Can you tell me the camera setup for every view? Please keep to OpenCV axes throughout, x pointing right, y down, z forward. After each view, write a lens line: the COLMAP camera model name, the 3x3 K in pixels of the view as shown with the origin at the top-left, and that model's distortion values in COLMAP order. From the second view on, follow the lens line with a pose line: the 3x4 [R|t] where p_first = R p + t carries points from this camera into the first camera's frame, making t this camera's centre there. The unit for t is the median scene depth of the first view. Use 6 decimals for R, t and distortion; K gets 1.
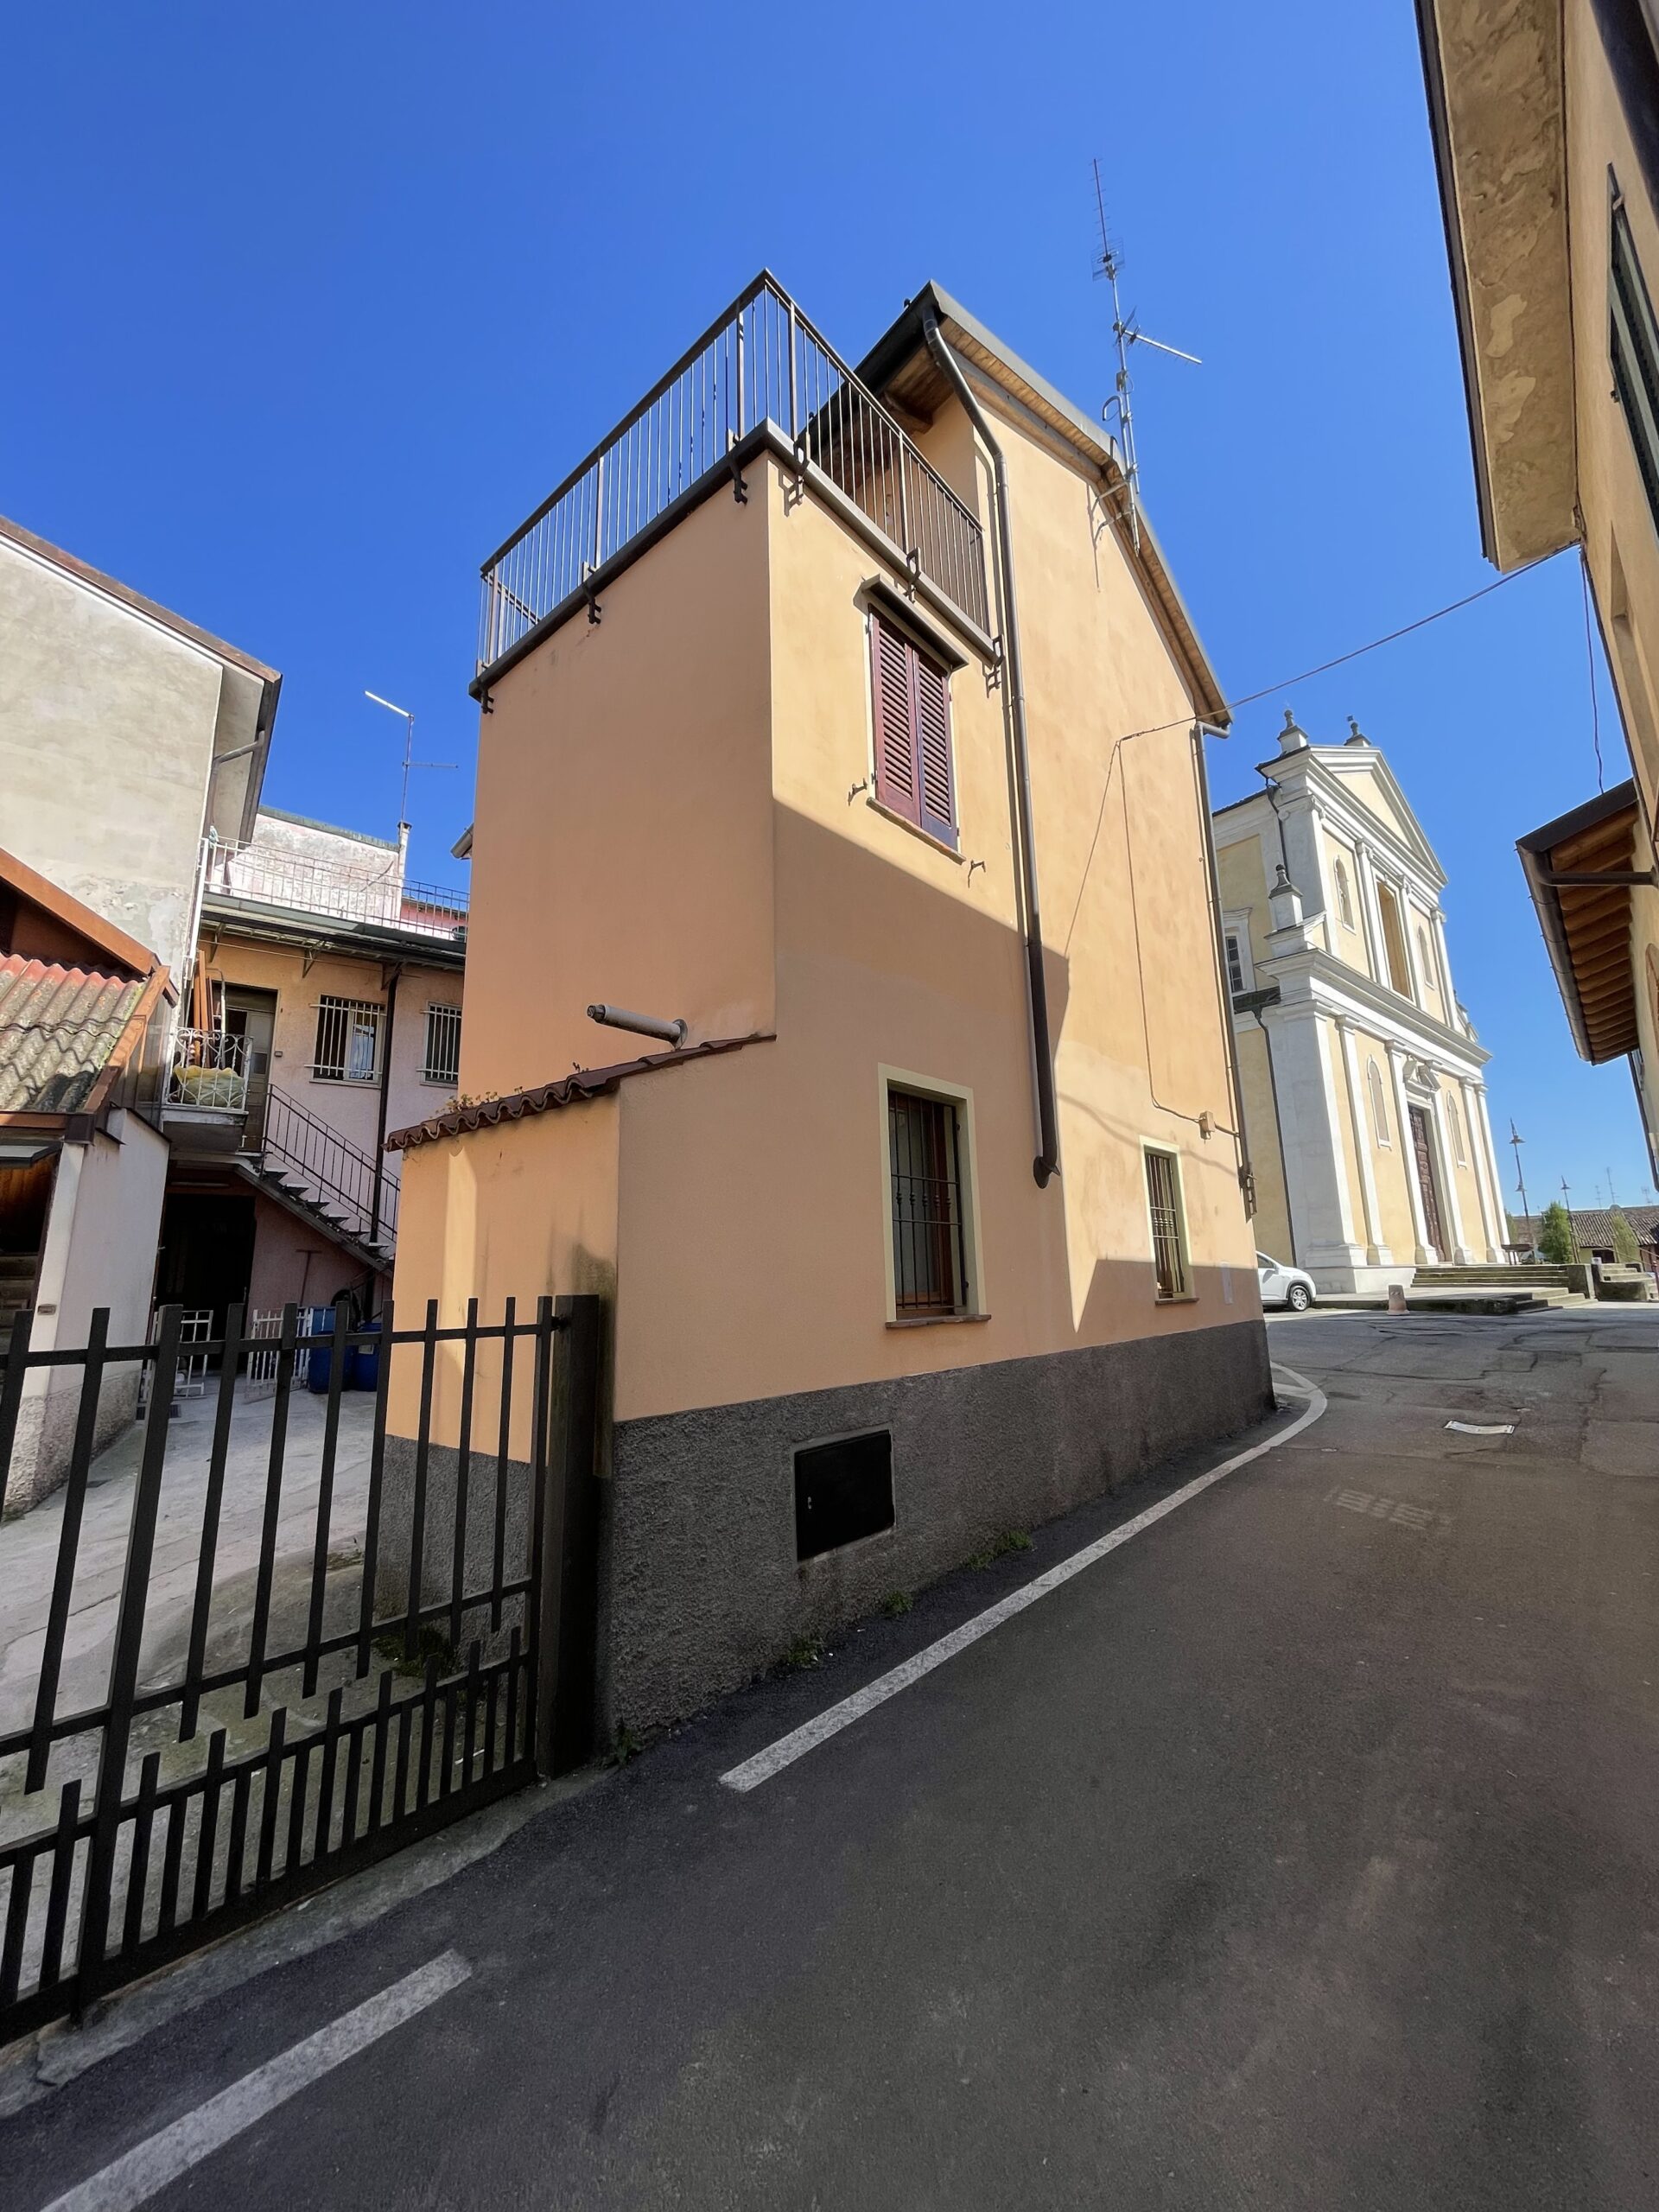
lens RADIAL K [[894.7, 0, 832.7], [0, 894.7, 1101.5], [0, 0, 1]] dist [0.000284, -0.000284]
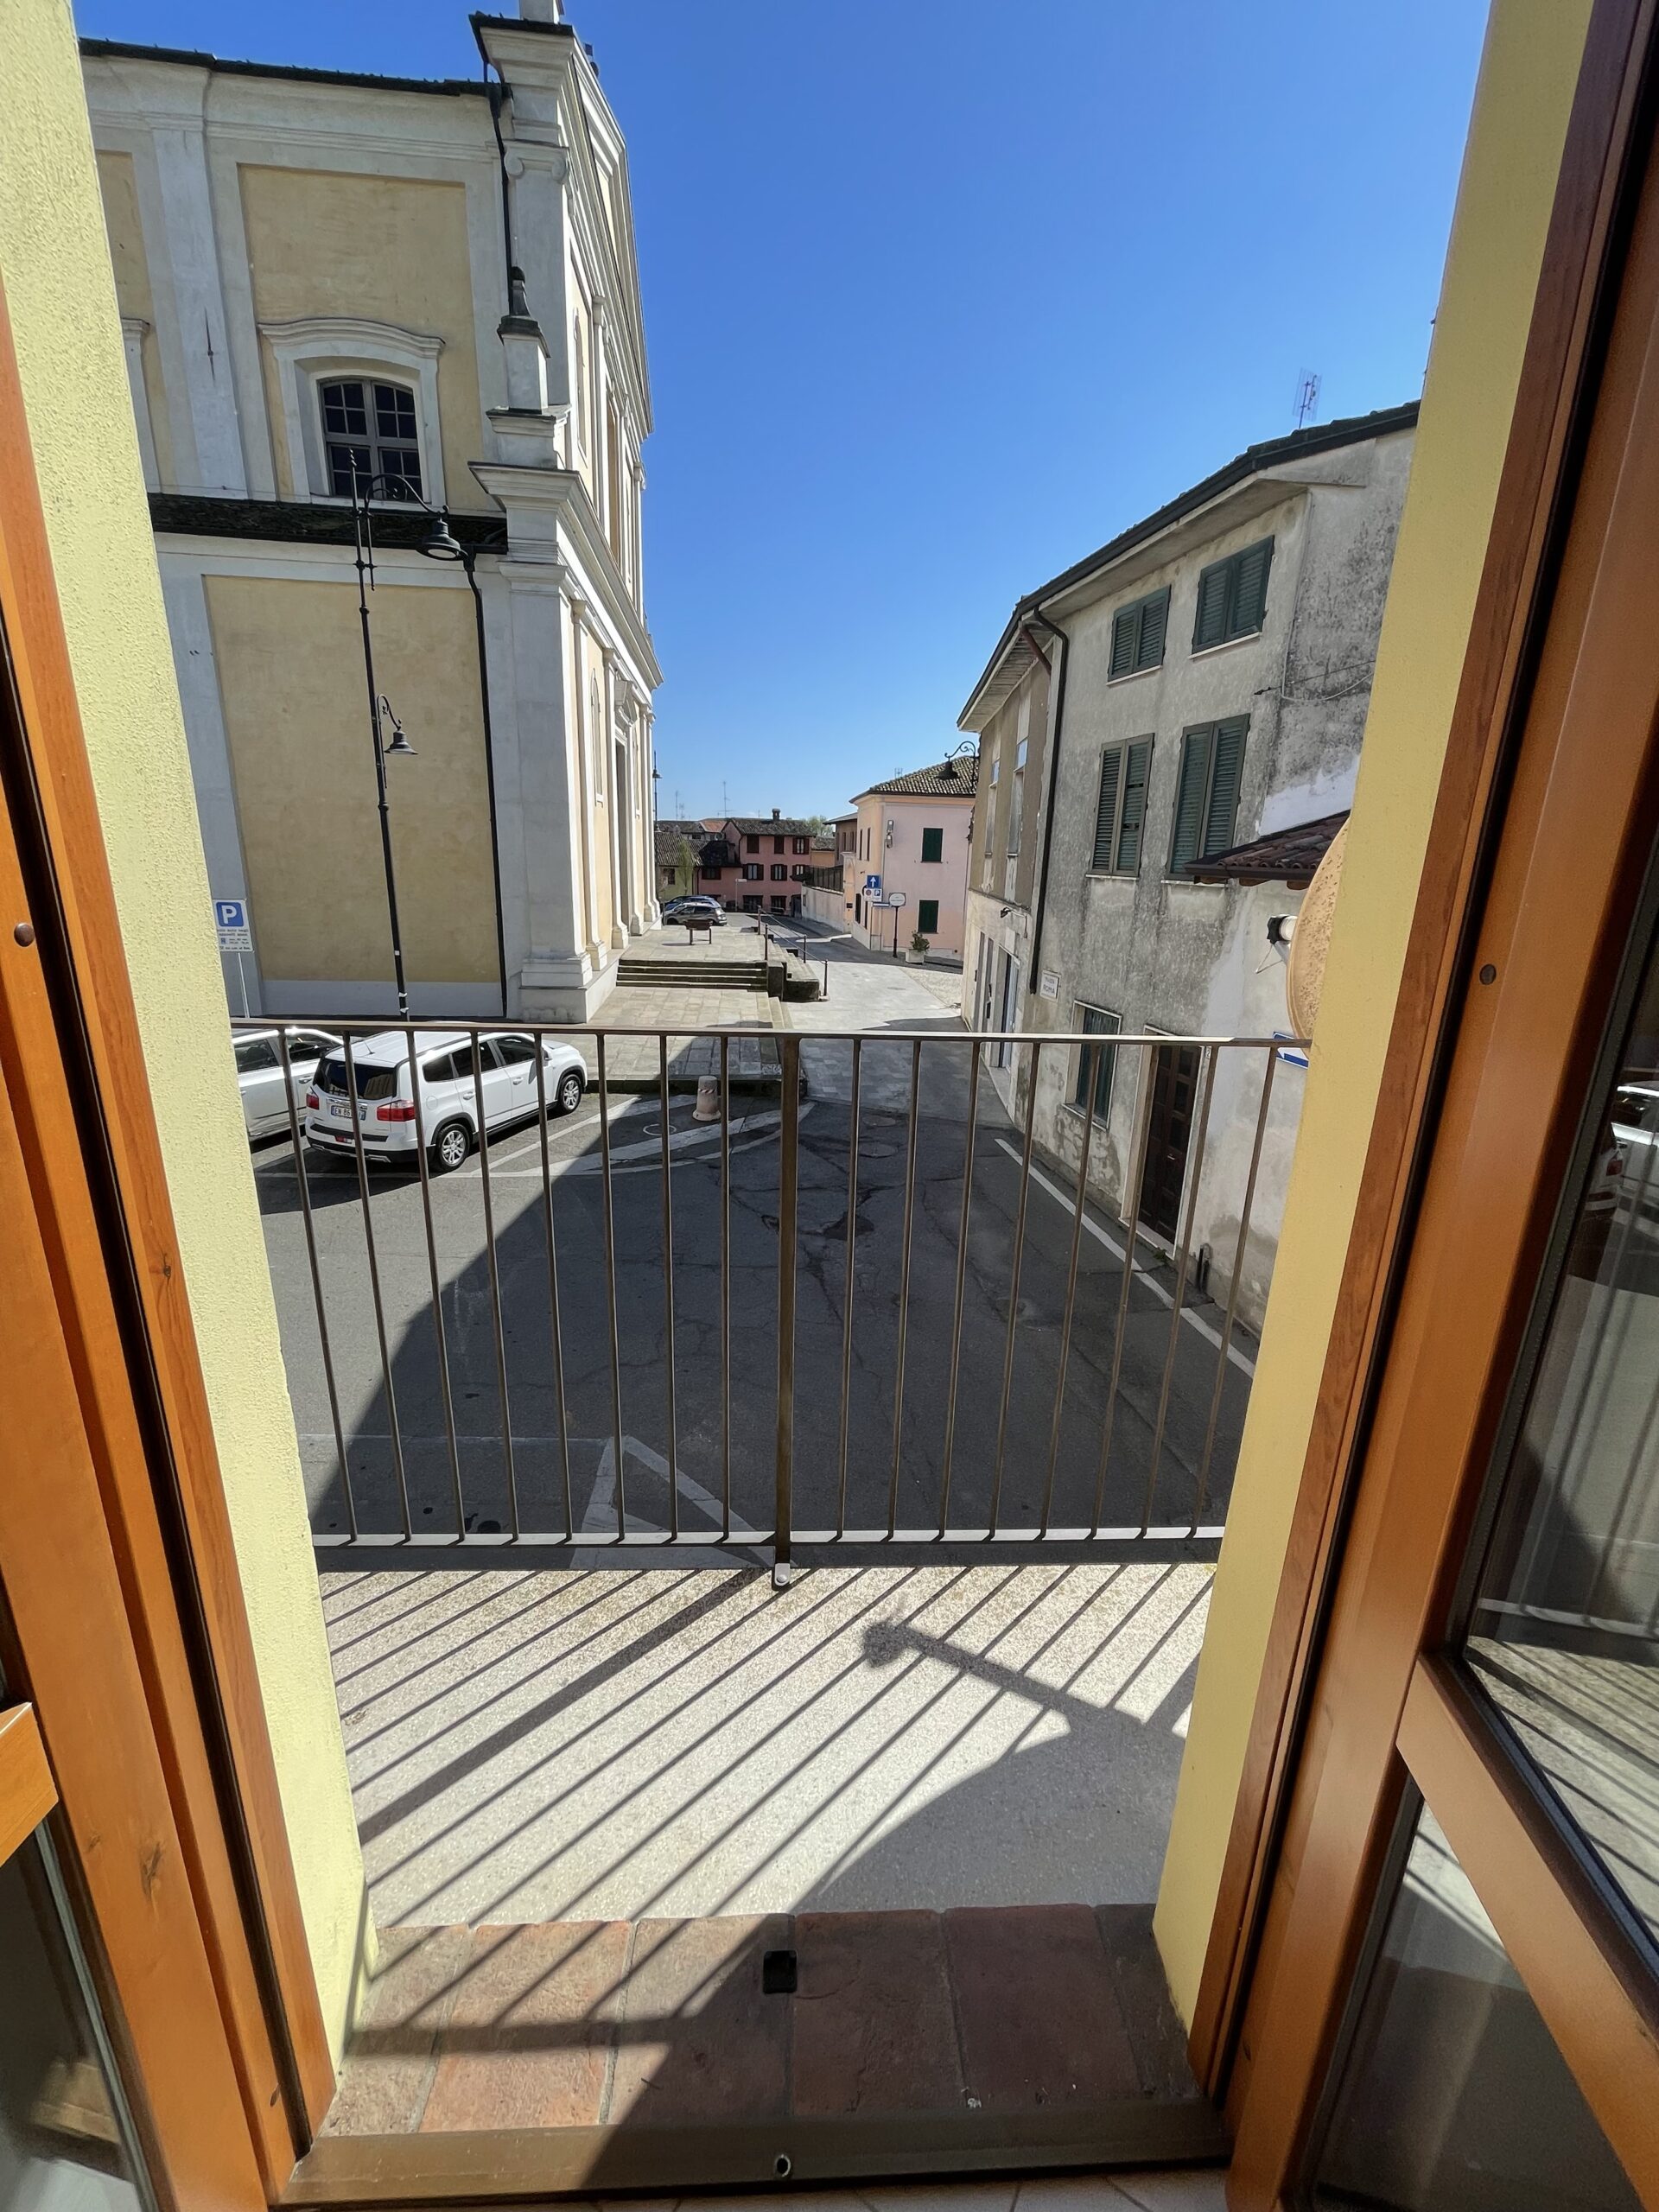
lens RADIAL K [[894.7, 0, 839.1], [0, 894.7, 1101.9], [0, 0, 1]] dist [0.000284, -0.000284]
pose [[0.585714, -0.177681, 0.790803, 0.089954], [-0.205666, 0.911161, 0.357052, -0.034912], [-0.783990, -0.371772, 0.497137, 0.386794]]
